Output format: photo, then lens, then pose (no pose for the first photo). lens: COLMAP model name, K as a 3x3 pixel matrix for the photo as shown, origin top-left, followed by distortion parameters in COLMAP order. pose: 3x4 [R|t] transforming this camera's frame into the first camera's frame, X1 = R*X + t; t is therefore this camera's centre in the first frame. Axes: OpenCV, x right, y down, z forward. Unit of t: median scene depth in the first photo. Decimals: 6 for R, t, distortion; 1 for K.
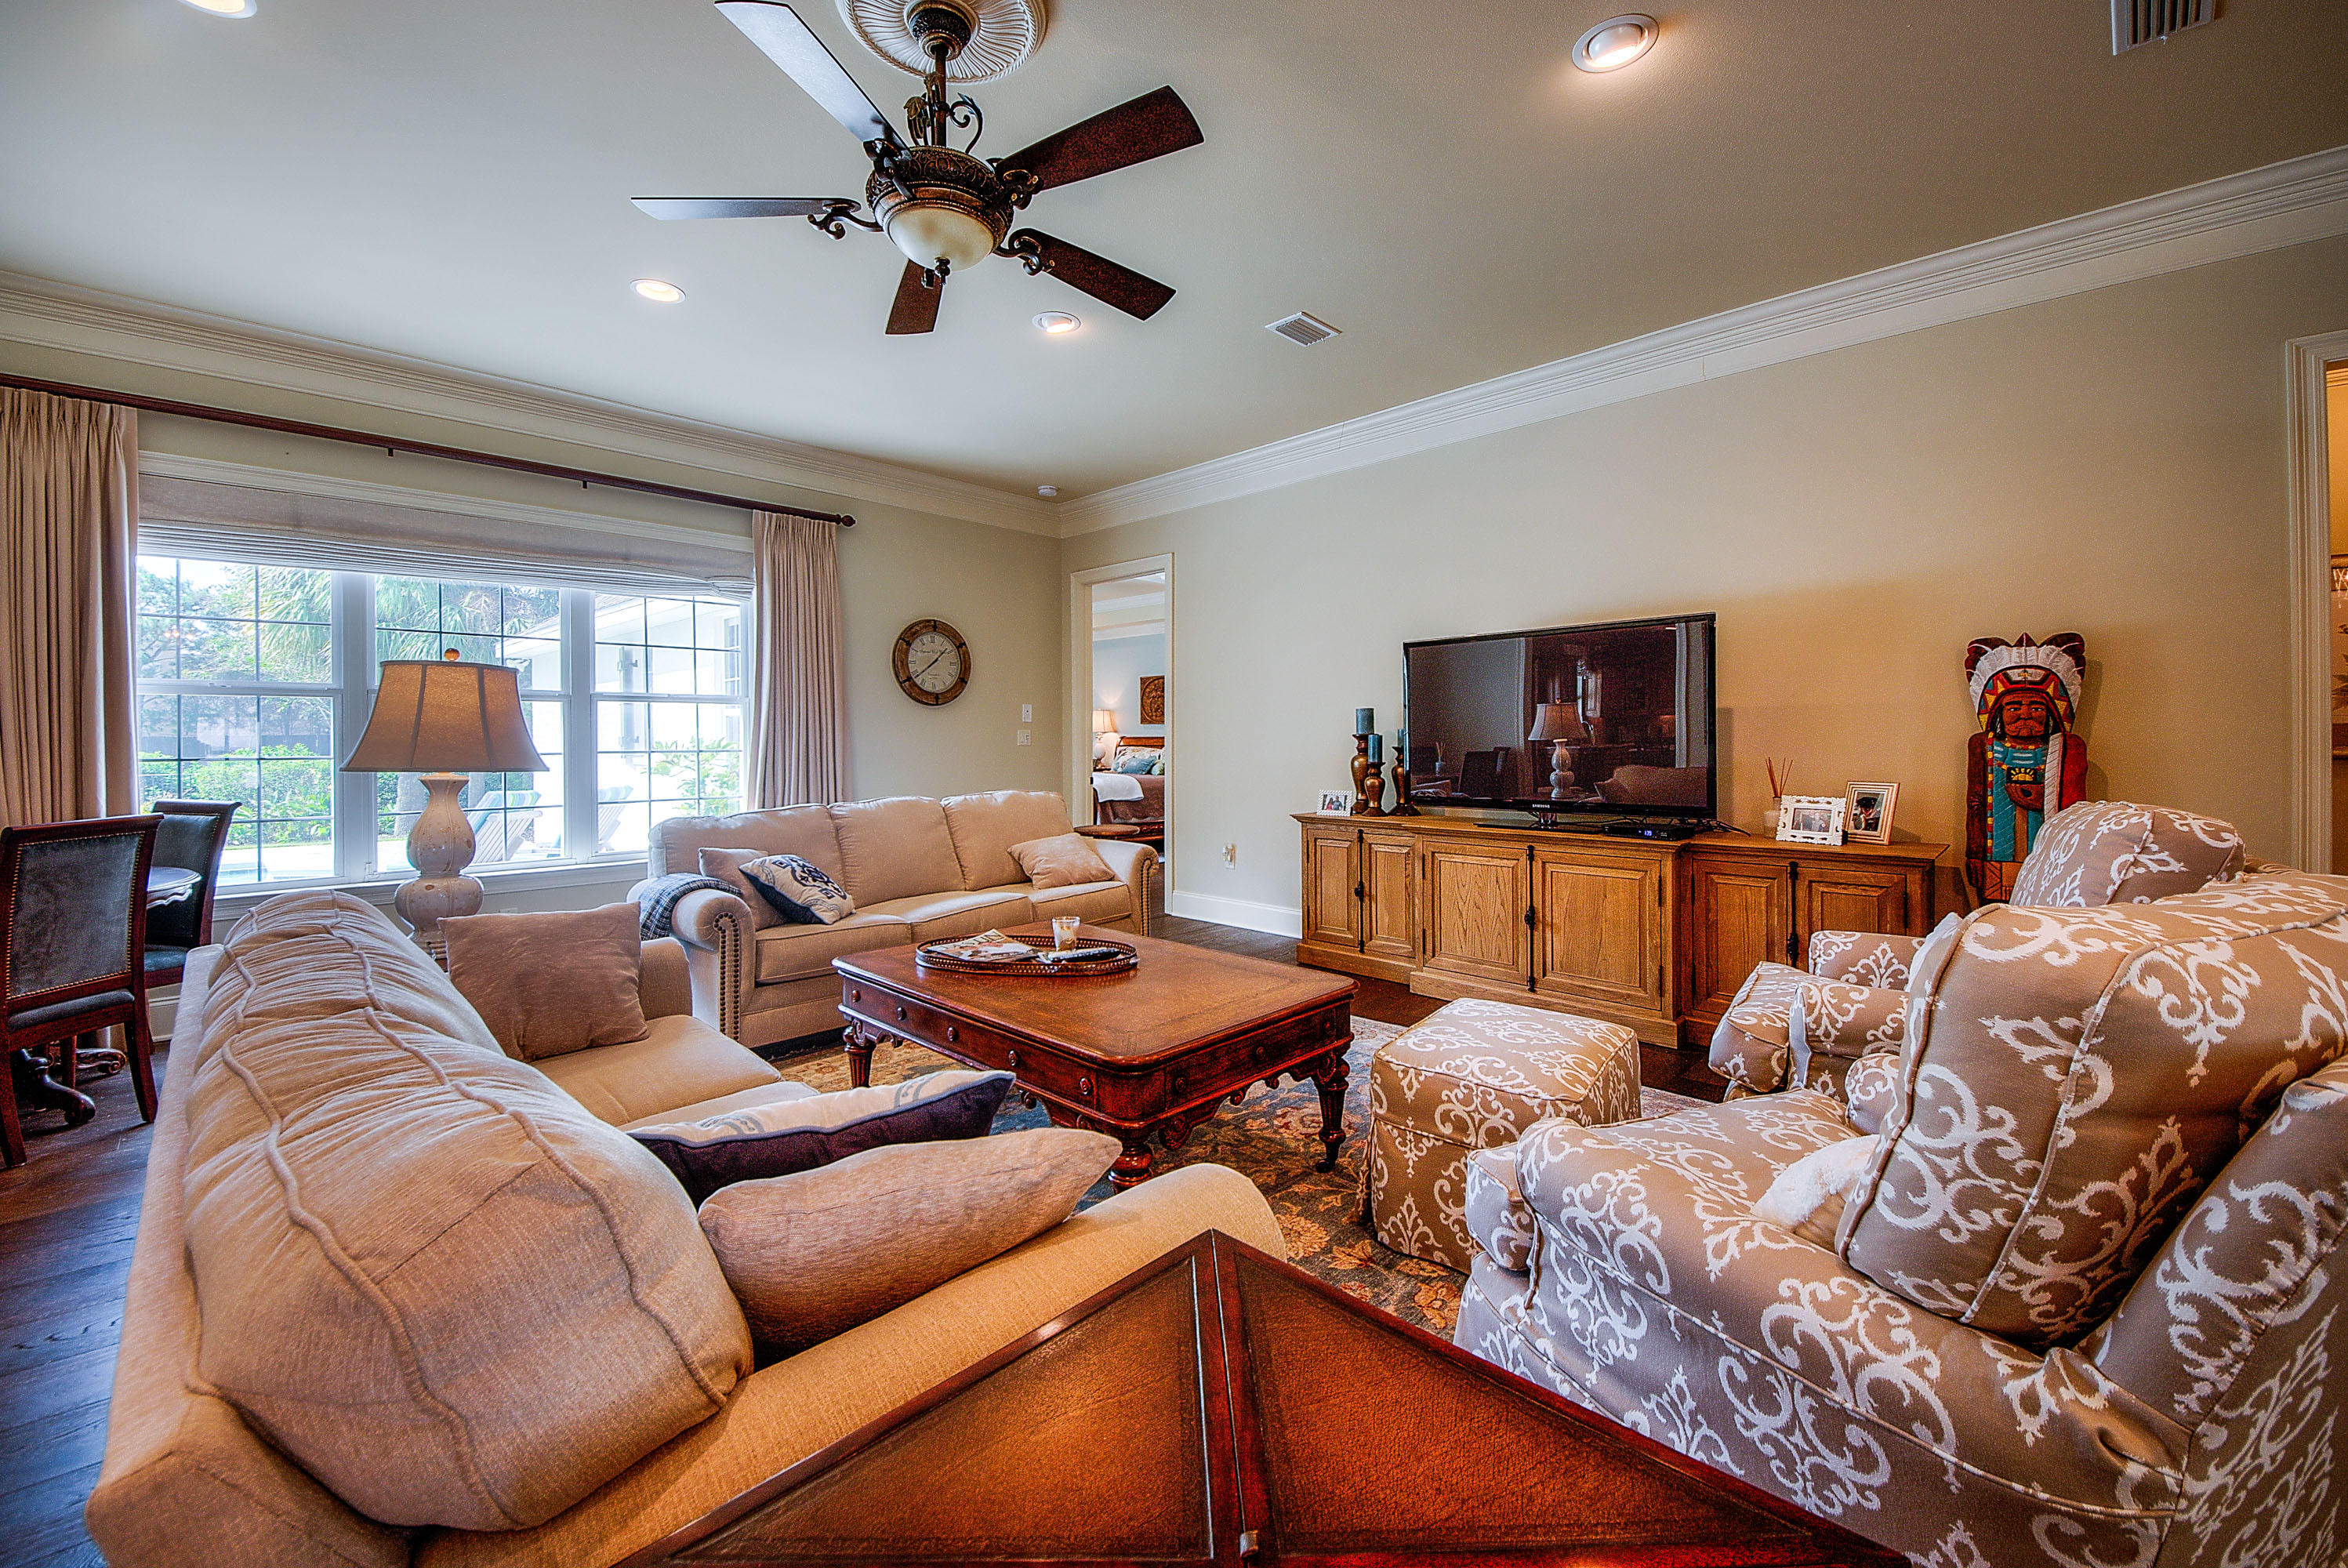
lens RADIAL K [[943.5, 0, 1170.9], [0, 943.5, 757.3], [0, 0, 1]] dist [-0.007364, -0.000648]
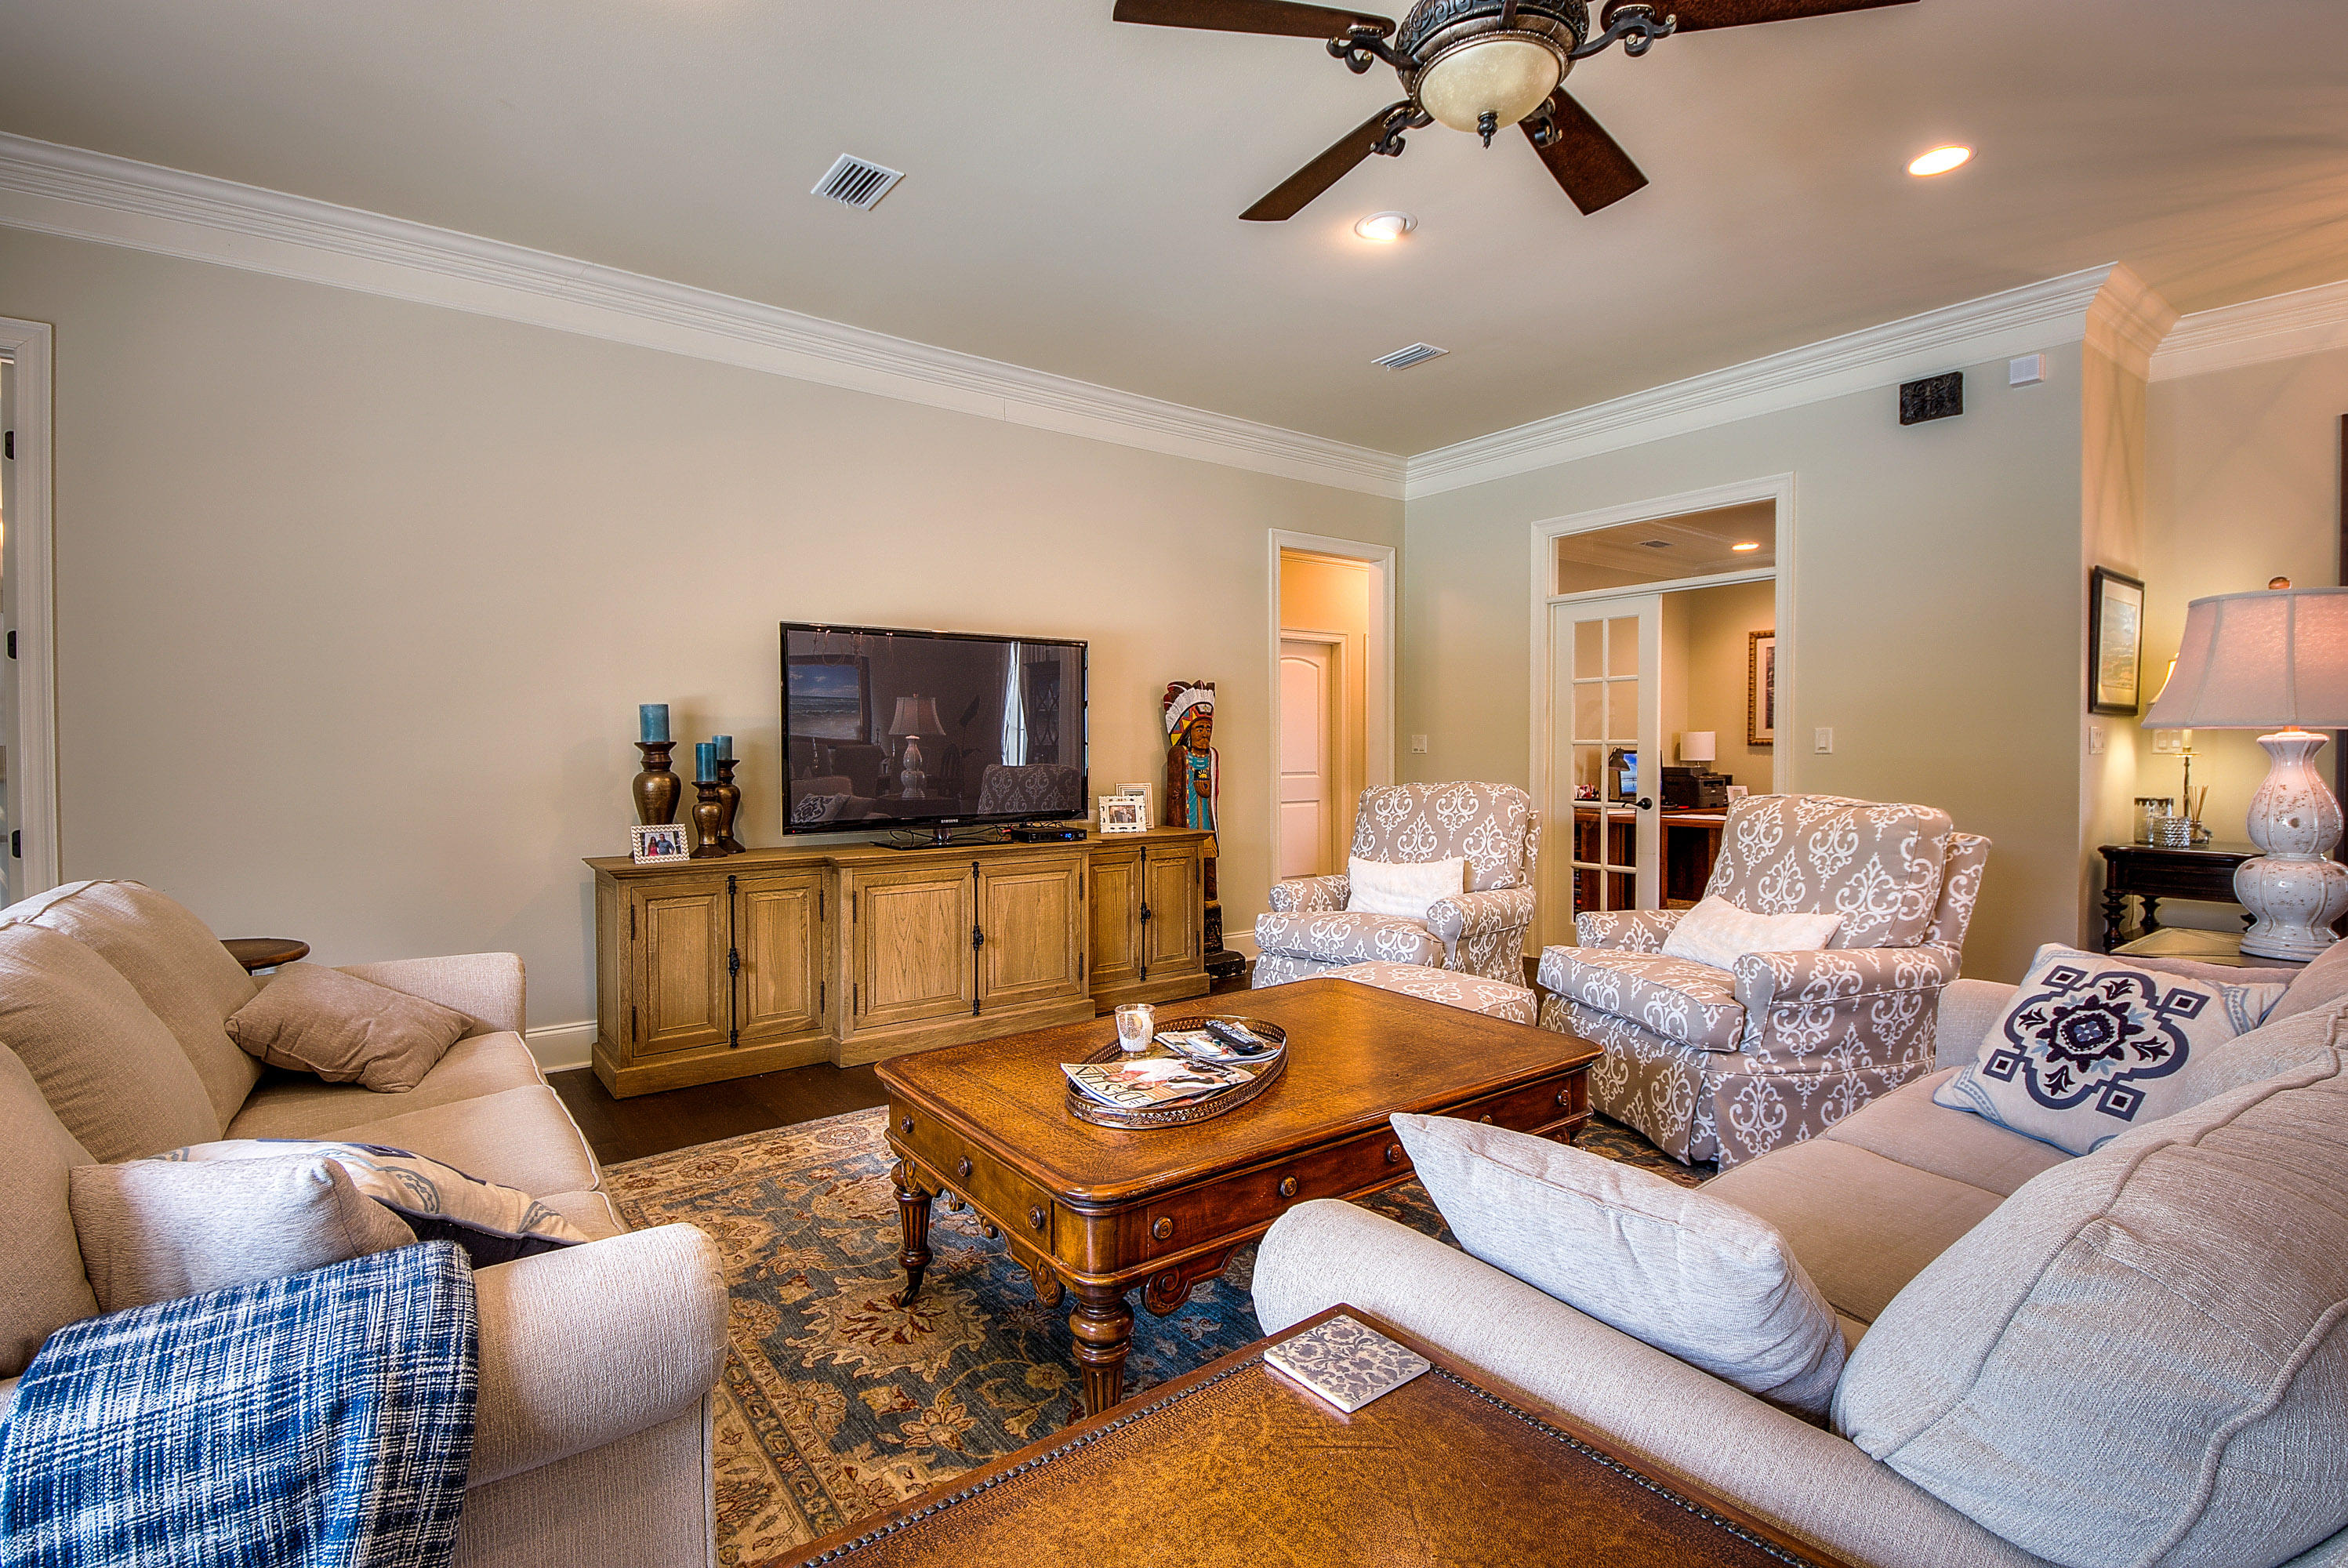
lens RADIAL K [[1070.1, 0, 1164.4], [0, 1070.1, 760.3], [0, 0, 1]] dist [-0.000056, -0.000294]
pose [[0.139176, -0.006567, 0.990246, -0.651469], [0.018796, 0.999815, 0.003988, -0.009410], [-0.990089, 0.018058, 0.139274, 0.656228]]
